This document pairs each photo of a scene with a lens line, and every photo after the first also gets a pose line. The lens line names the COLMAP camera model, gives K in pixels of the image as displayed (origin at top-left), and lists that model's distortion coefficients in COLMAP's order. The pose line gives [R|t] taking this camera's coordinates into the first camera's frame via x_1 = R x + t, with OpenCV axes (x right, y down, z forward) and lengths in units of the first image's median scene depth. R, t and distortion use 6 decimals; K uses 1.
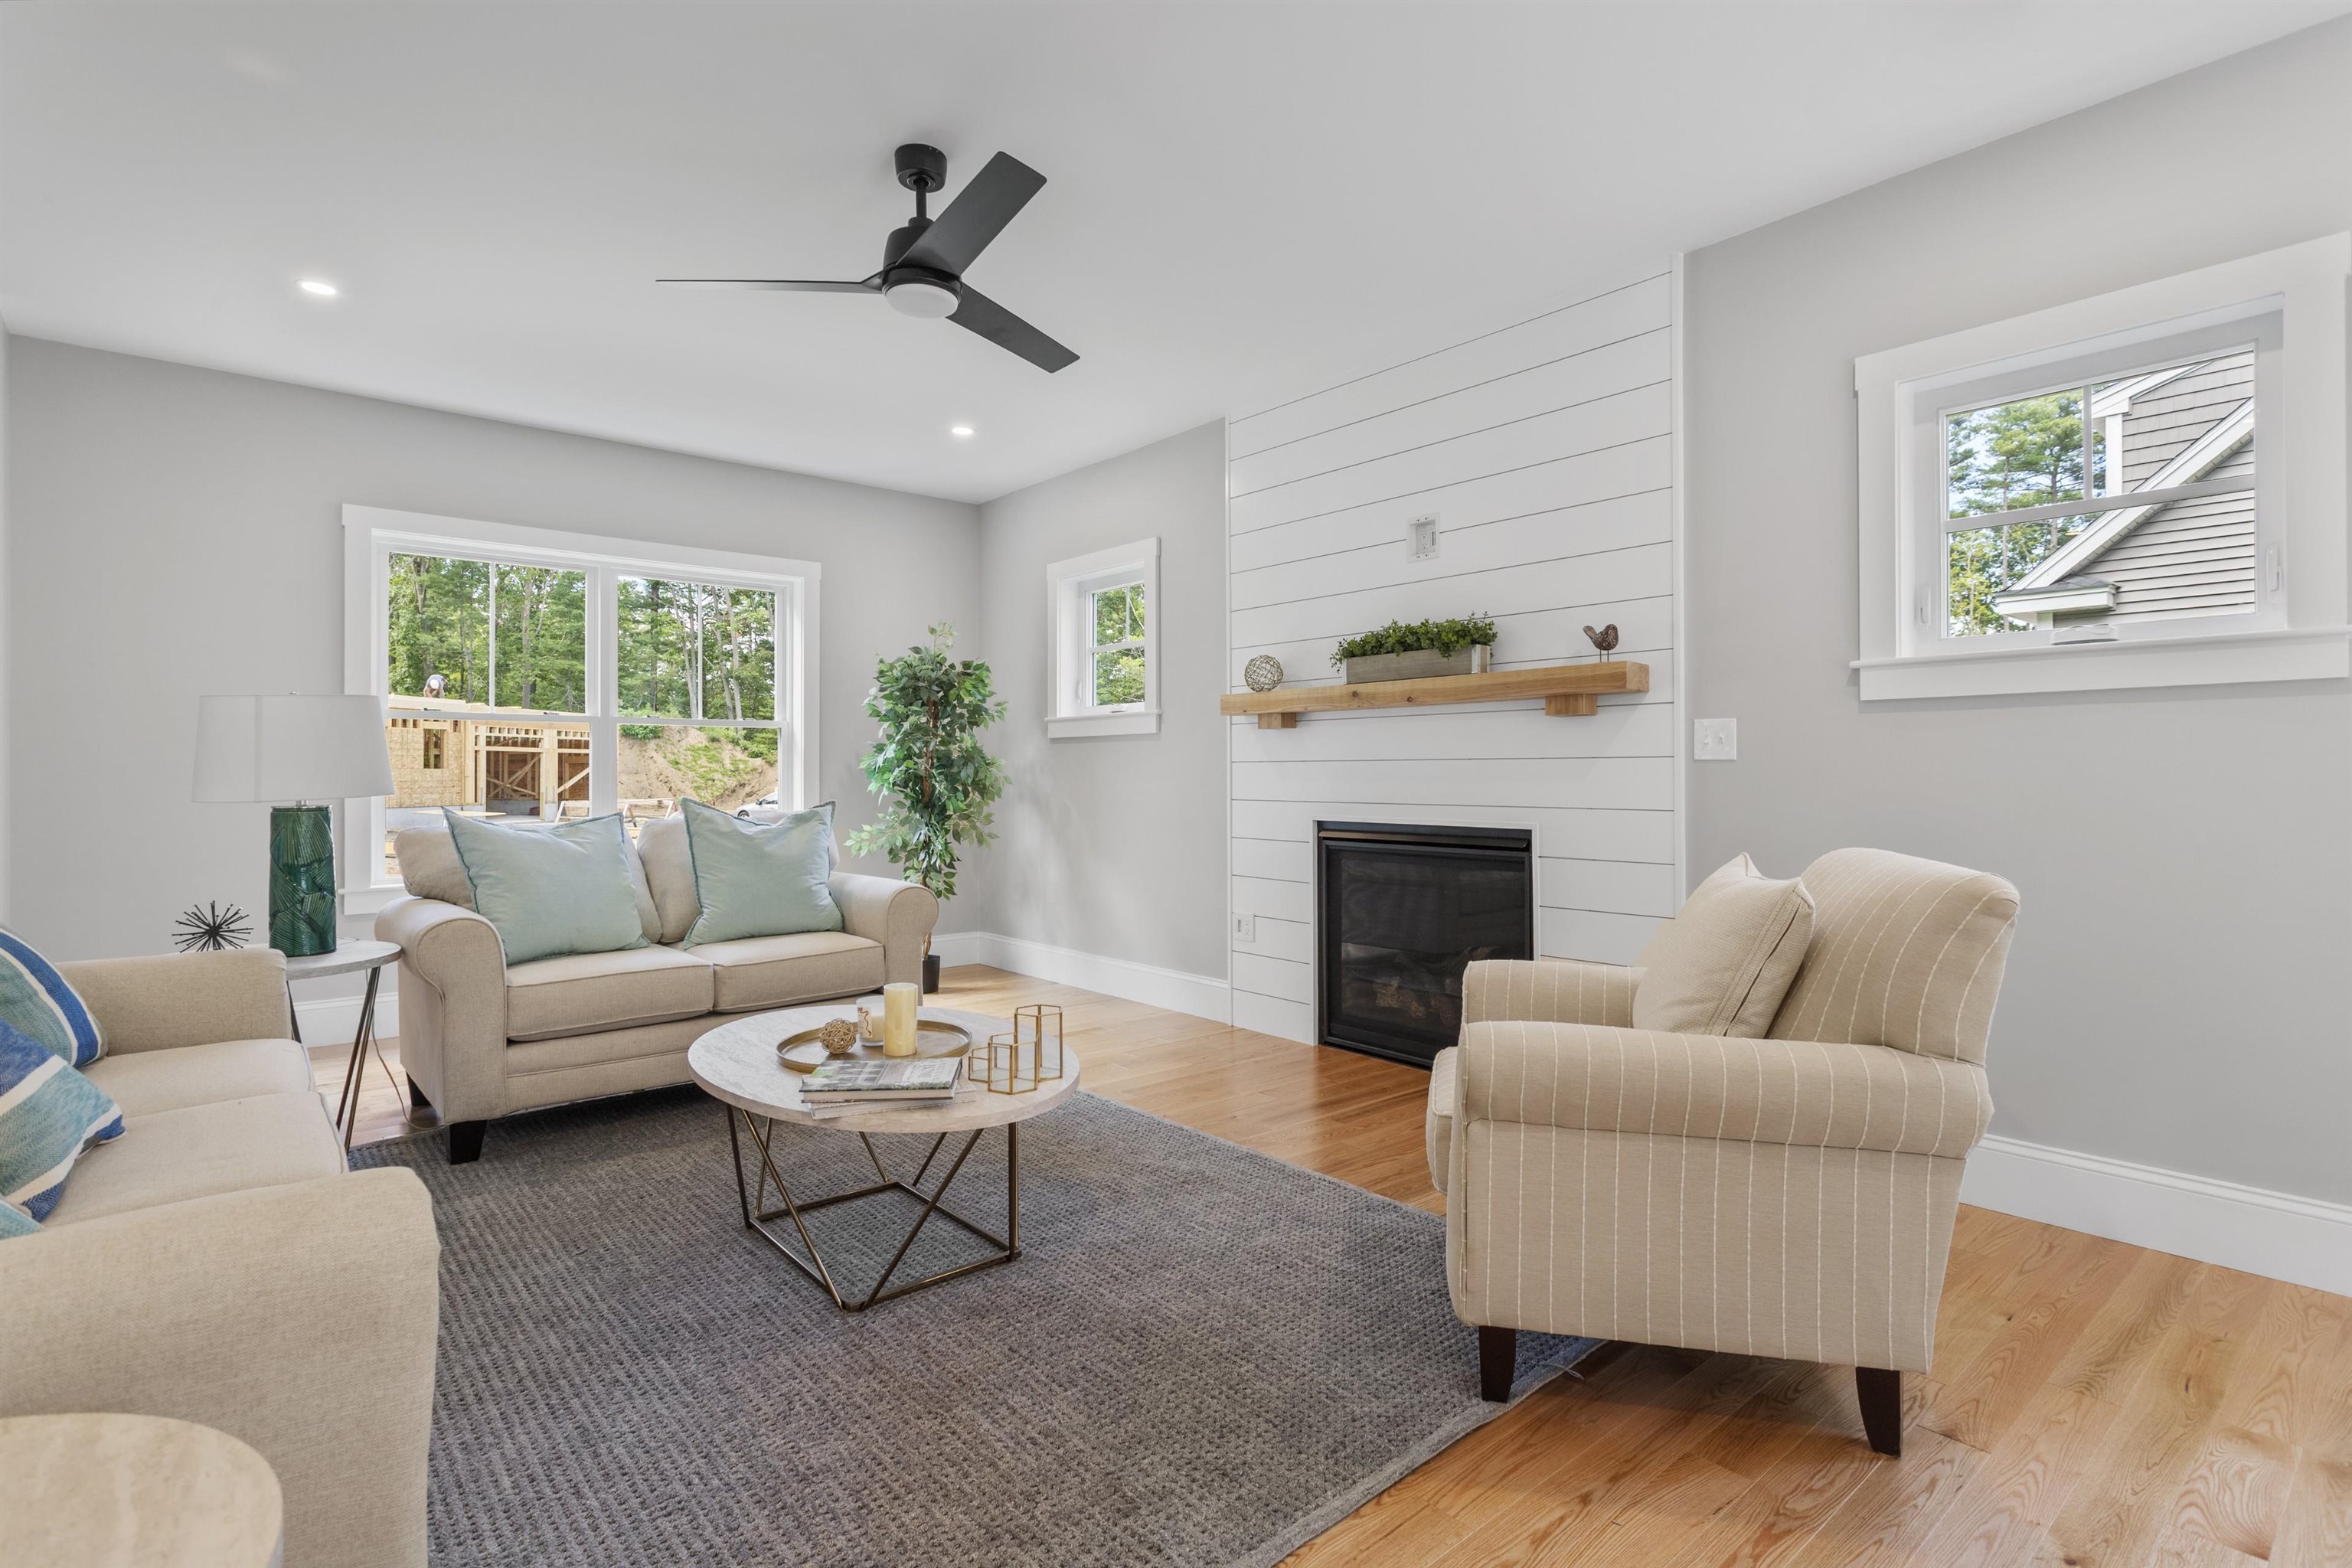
lens RADIAL K [[1130.4, 0, 1177.6], [0, 1130.4, 768.8], [0, 0, 1]] dist [-0.000258, 0.000626]
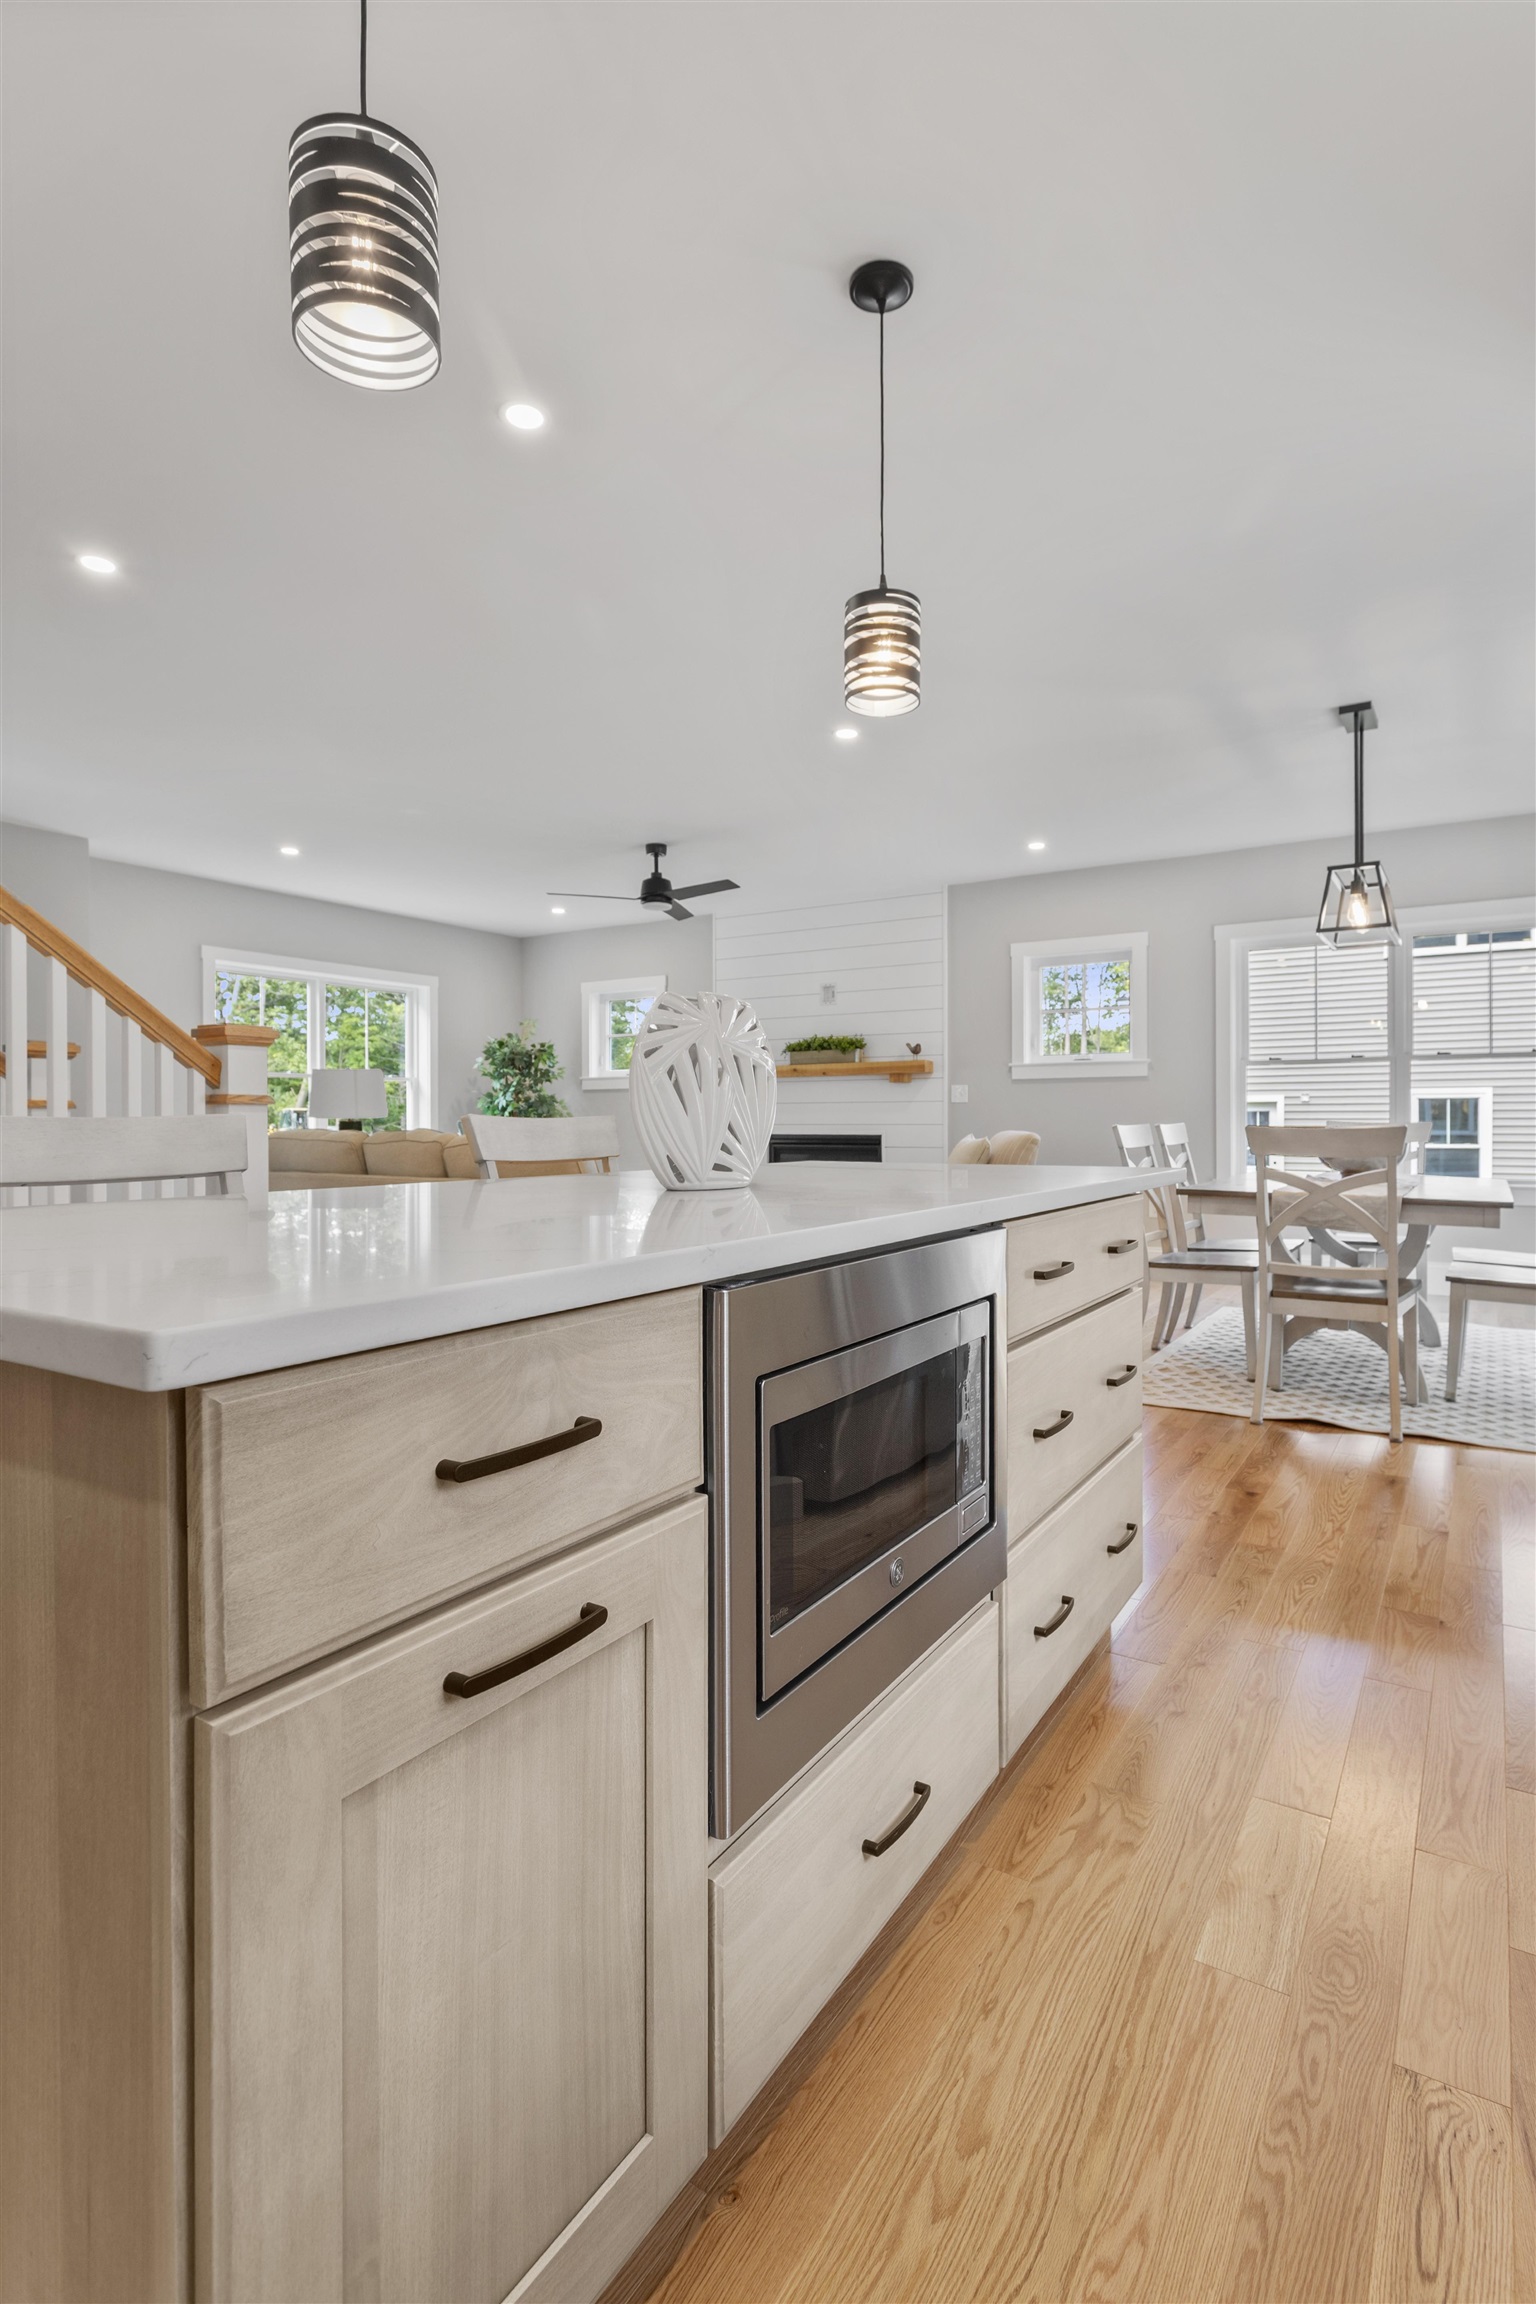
lens RADIAL K [[1143.9, 0, 771.4], [0, 1143.9, 1108.3], [0, 0, 1]] dist [-0.000807, -0.000666]
pose [[0.957177, 0.003554, 0.289483, -0.469605], [-0.001041, 0.999960, -0.008832, 0.020097], [-0.289503, 0.008152, 0.957142, -0.929767]]
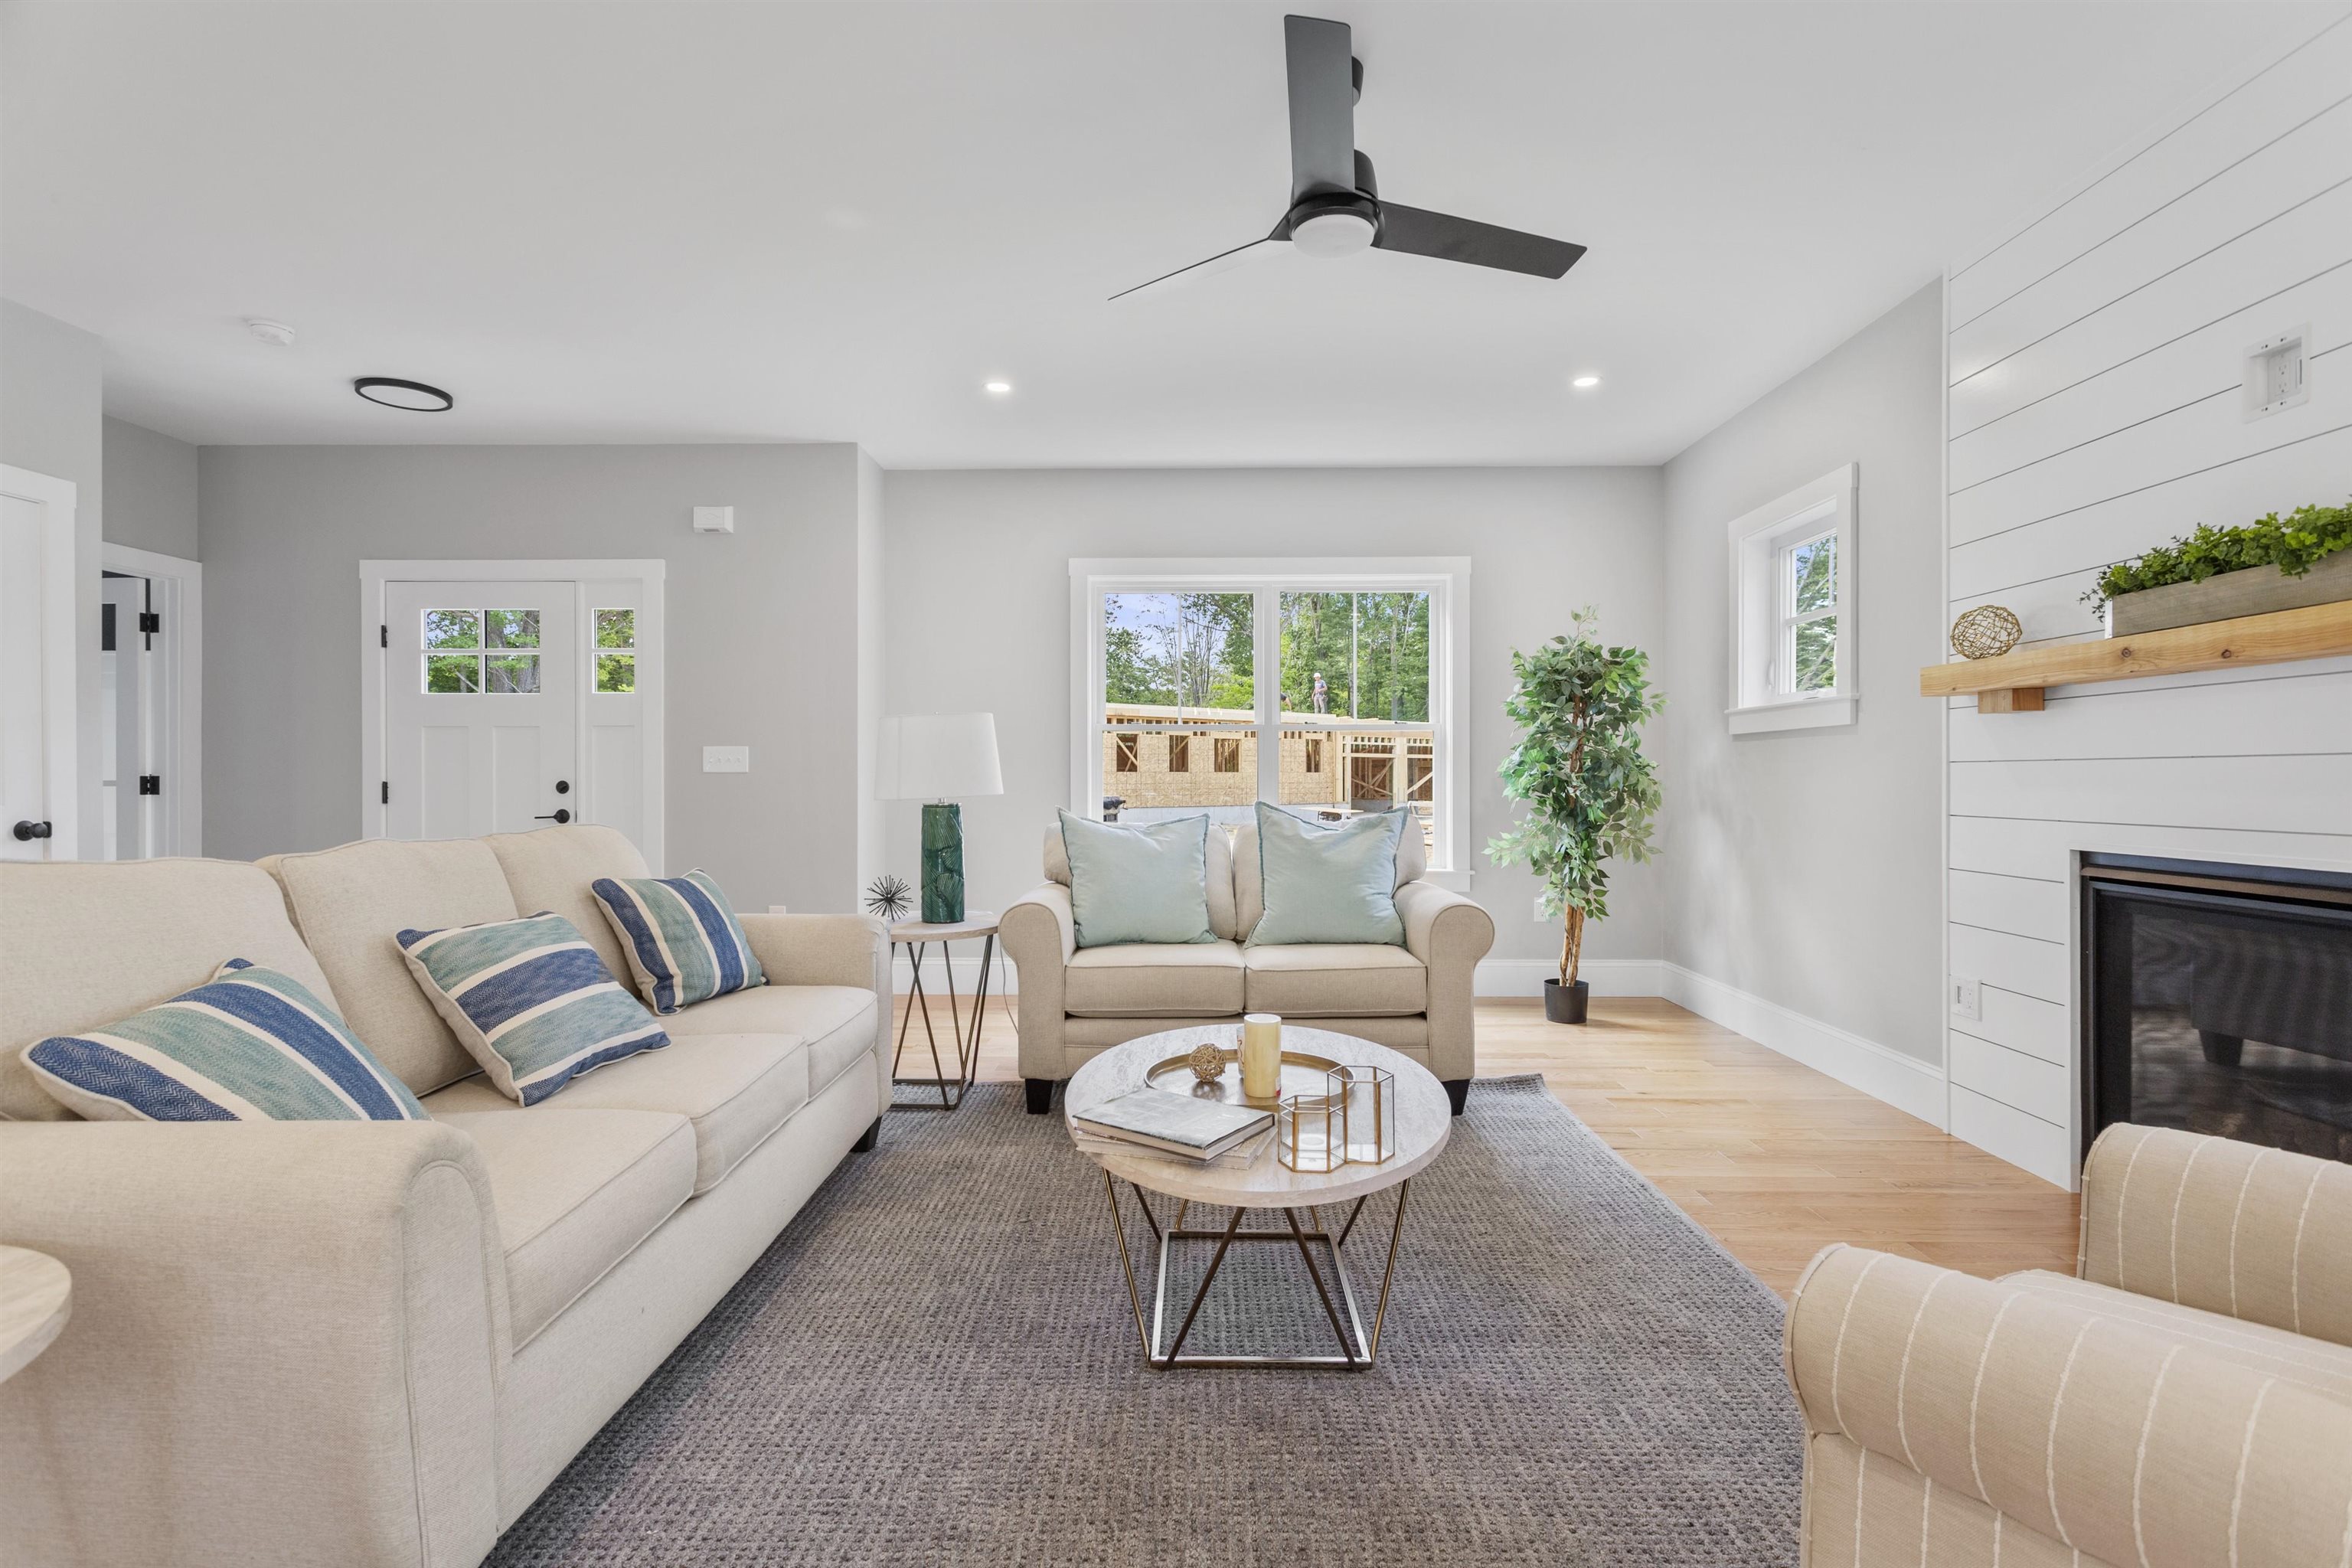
lens RADIAL K [[1112.4, 0, 1176.0], [0, 1112.4, 784.0], [0, 0, 1]] dist [0.001269, 0.001722]
pose [[0.747180, 0.005050, -0.664602, 0.173475], [0.002267, 0.999946, 0.010147, -0.000431], [0.664618, -0.009088, 0.747128, 0.185381]]
